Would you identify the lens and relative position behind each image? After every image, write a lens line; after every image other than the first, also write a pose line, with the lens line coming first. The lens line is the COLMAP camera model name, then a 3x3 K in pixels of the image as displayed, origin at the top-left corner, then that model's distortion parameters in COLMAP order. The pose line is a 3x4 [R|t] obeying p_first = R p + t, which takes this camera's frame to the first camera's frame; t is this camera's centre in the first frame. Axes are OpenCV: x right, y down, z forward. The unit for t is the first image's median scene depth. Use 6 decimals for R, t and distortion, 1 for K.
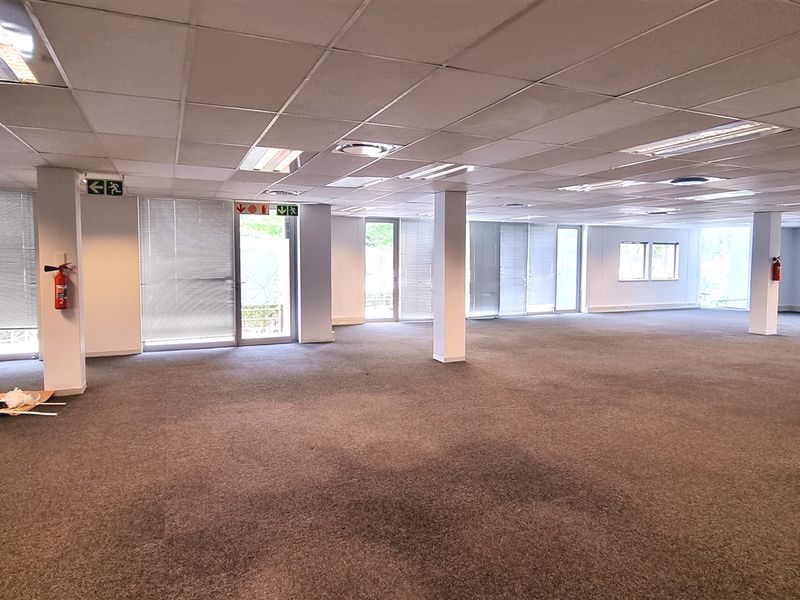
lens RADIAL K [[541.4, 0, 414.7], [0, 541.4, 292.0], [0, 0, 1]] dist [0.006568, -0.001544]
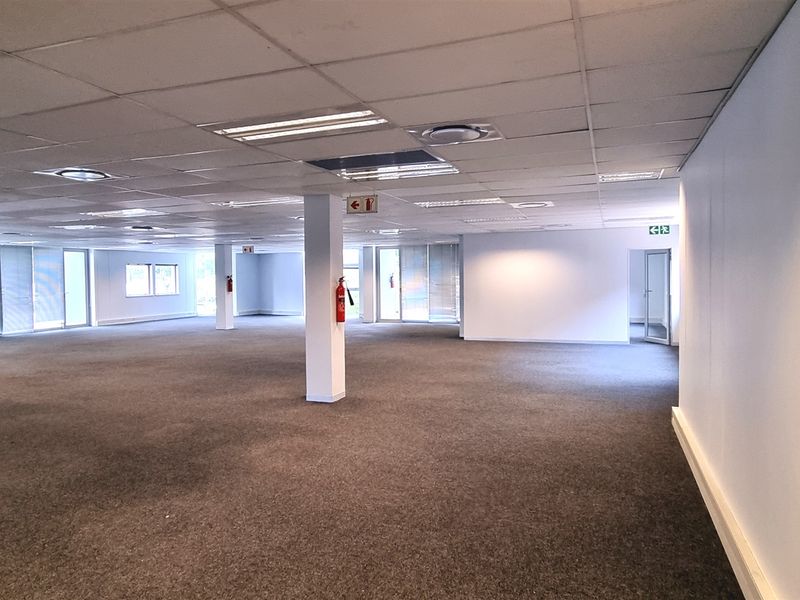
lens RADIAL K [[550.9, 0, 397.6], [0, 550.9, 290.7], [0, 0, 1]] dist [0.000650, -0.002819]
pose [[0.717645, -0.030141, 0.695757, -0.050237], [0.055678, 0.998348, -0.014180, 0.026403], [-0.694180, 0.048914, 0.718137, -0.443544]]
